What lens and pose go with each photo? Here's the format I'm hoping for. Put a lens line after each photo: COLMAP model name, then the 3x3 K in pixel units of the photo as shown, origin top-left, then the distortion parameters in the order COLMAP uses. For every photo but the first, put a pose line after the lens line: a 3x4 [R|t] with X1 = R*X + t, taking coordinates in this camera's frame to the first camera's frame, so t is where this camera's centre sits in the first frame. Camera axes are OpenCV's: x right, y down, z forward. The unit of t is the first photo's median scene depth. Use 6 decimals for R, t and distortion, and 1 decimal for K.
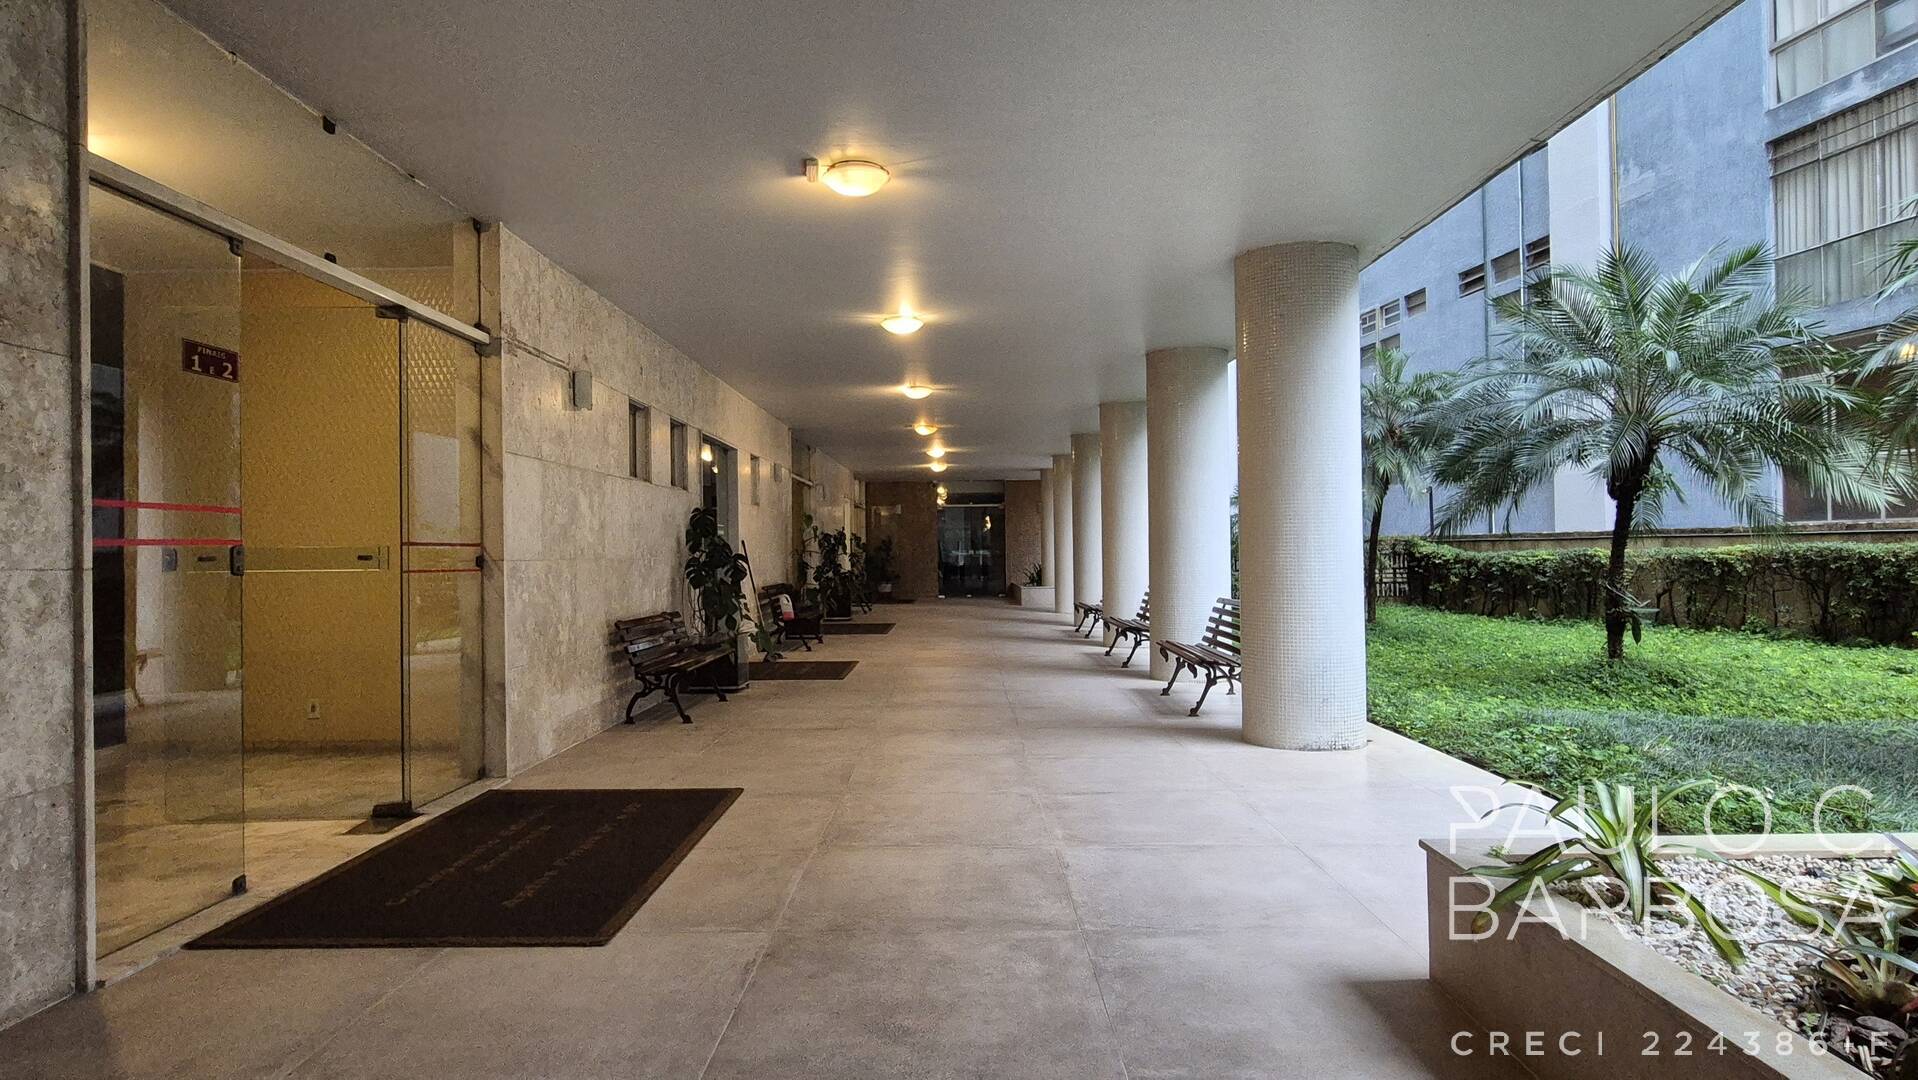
lens RADIAL K [[1069.2, 0, 947.5], [0, 1069.2, 544.5], [0, 0, 1]] dist [-0.000881, 0.001620]
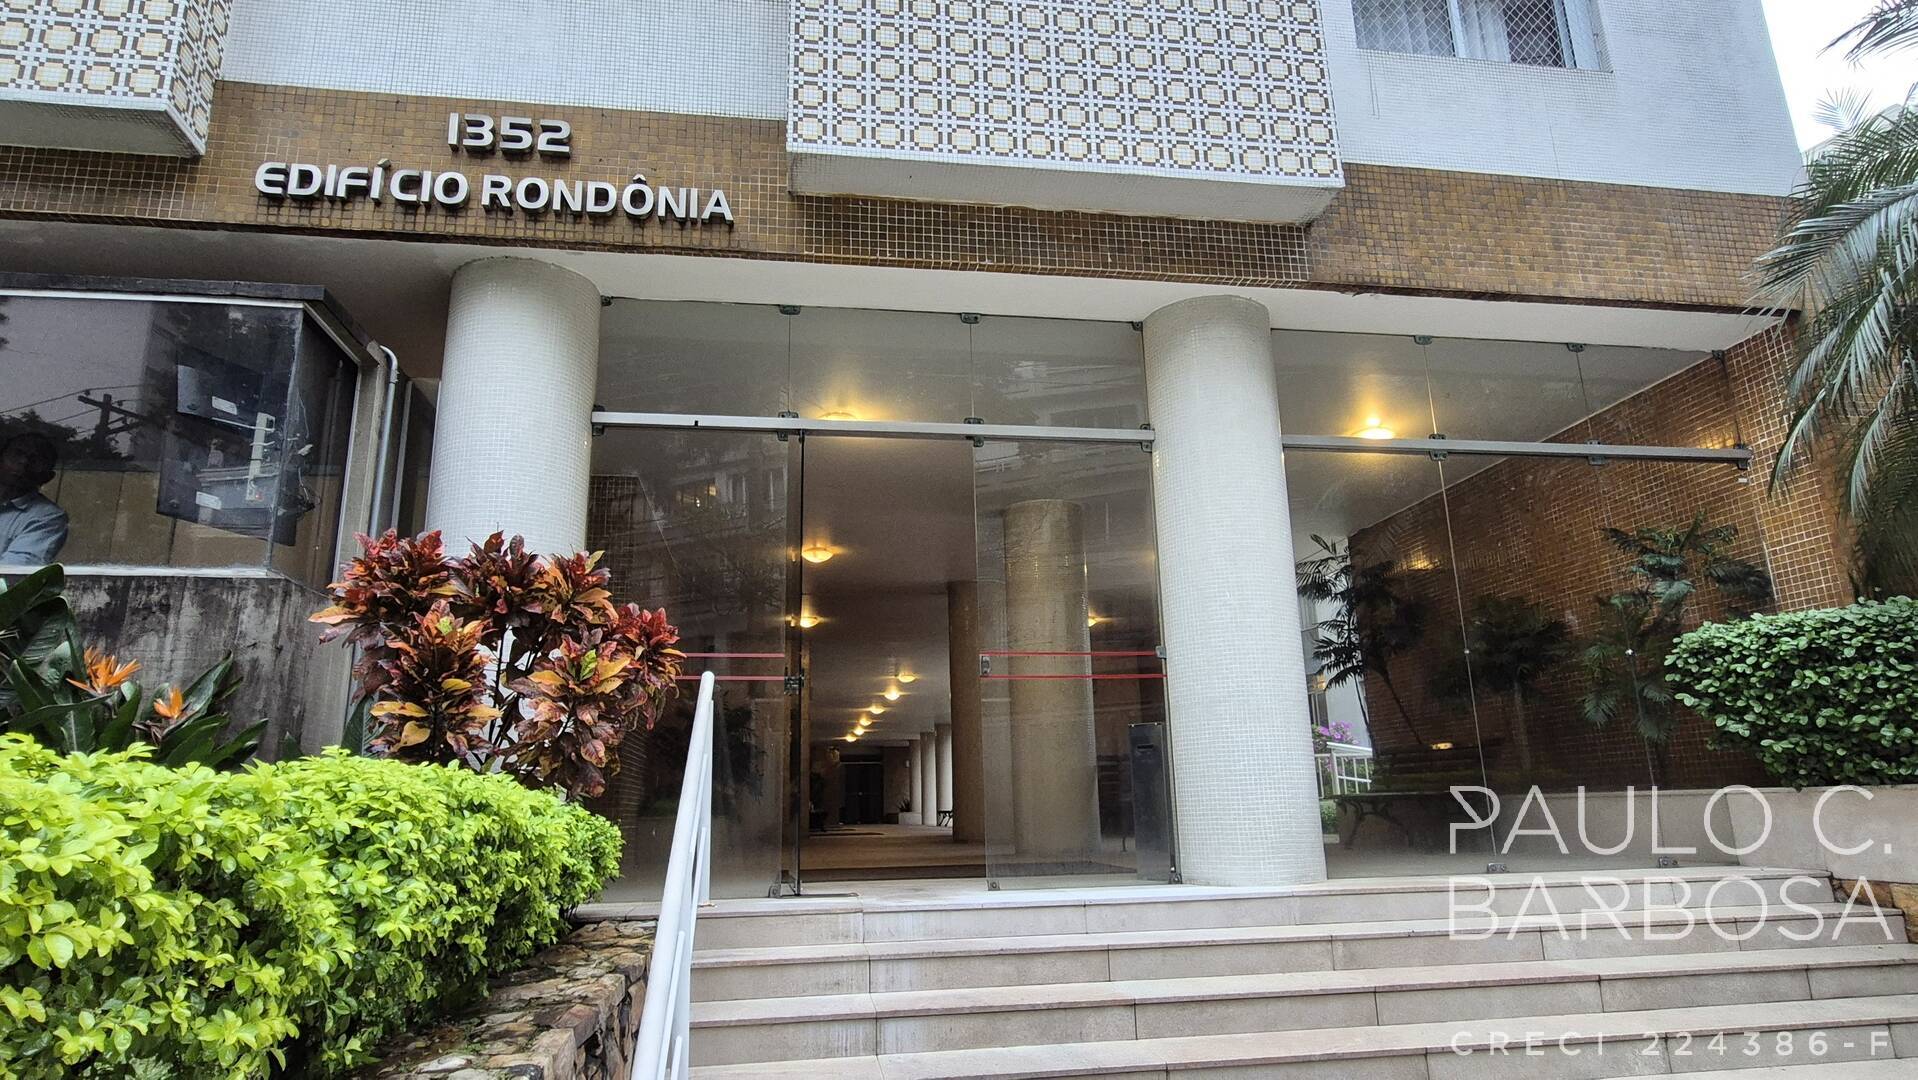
lens RADIAL K [[1069.2, 0, 947.5], [0, 1069.2, 544.5], [0, 0, 1]] dist [-0.000881, 0.001620]
pose [[0.986285, 0.030832, 0.162145, -0.173943], [0.009572, 0.970059, -0.242681, 0.050701], [-0.164772, 0.240905, 0.956460, -0.882929]]
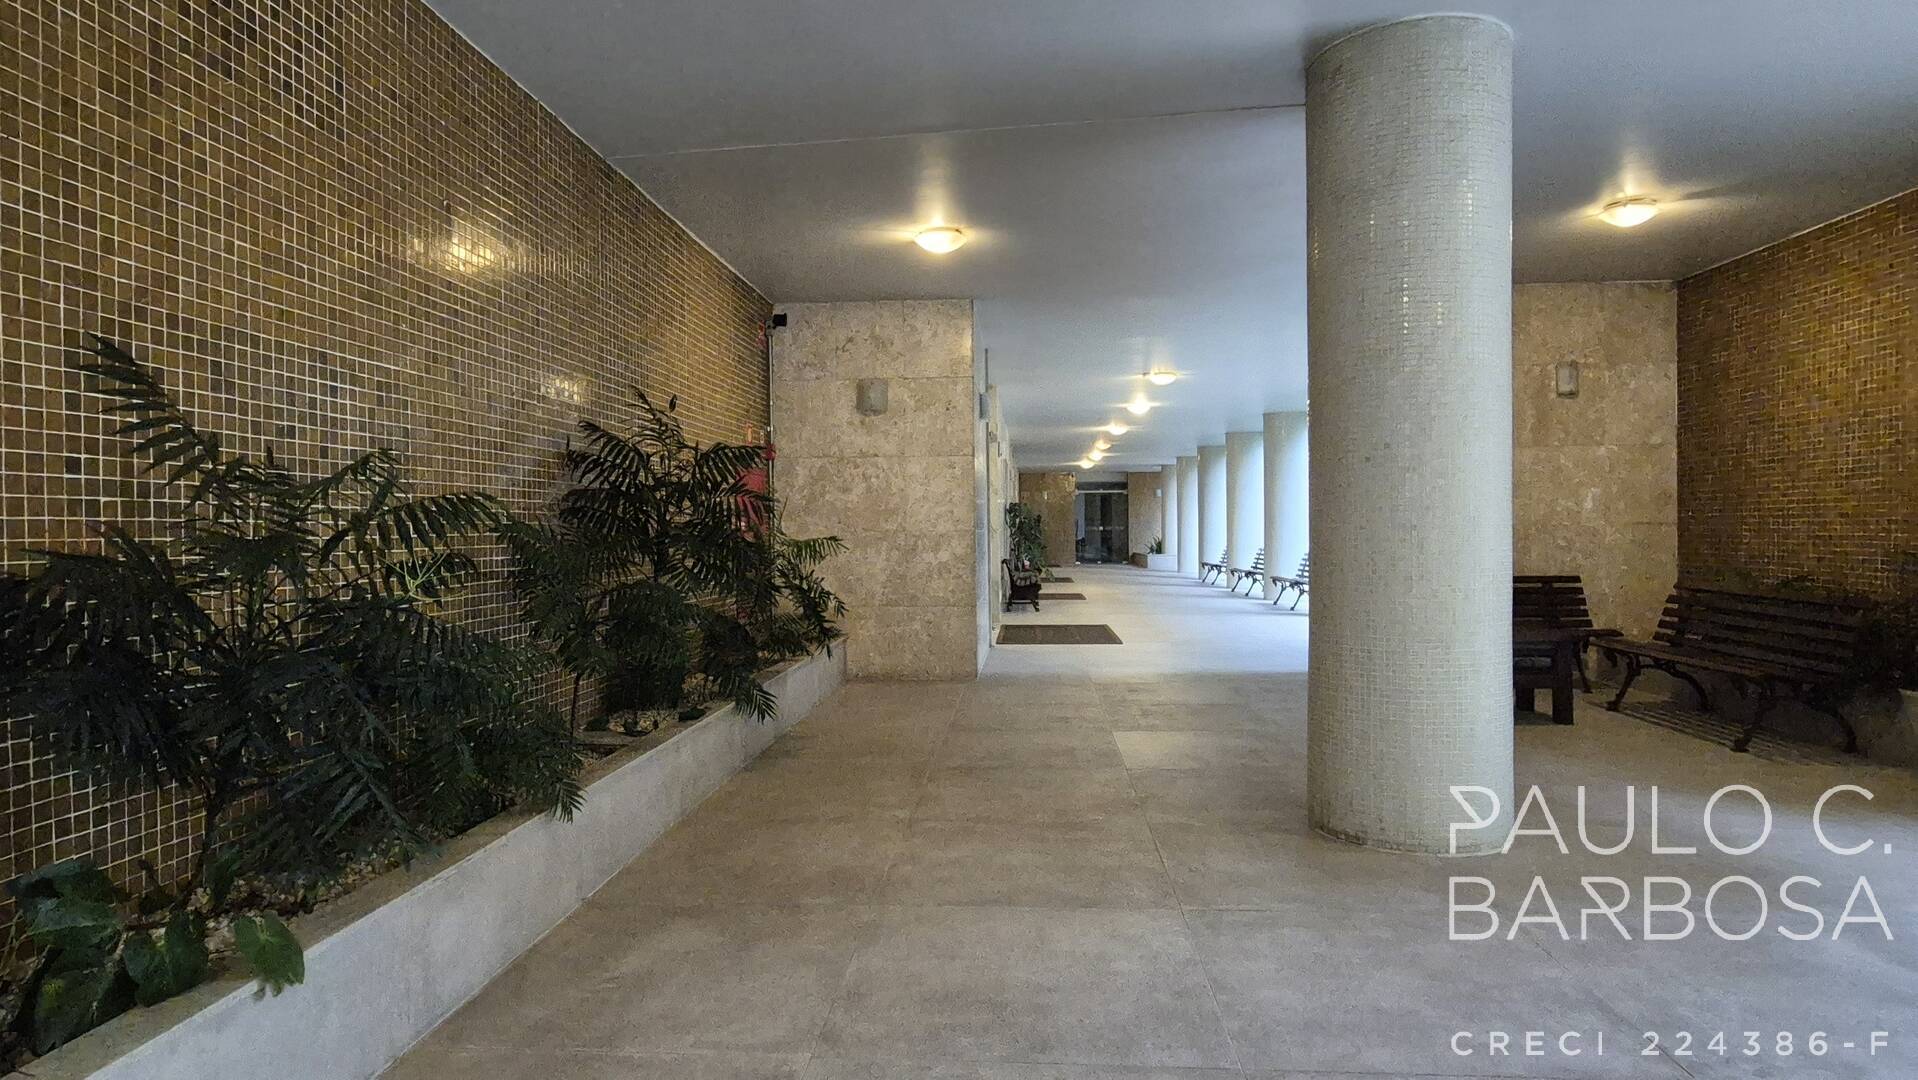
lens RADIAL K [[1069.2, 0, 947.5], [0, 1069.2, 544.5], [0, 0, 1]] dist [-0.000881, 0.001620]
pose [[0.998018, 0.002336, -0.062879, -0.119649], [-0.001192, 0.999833, 0.018216, 0.003974], [0.062911, -0.018105, 0.997855, -0.423938]]
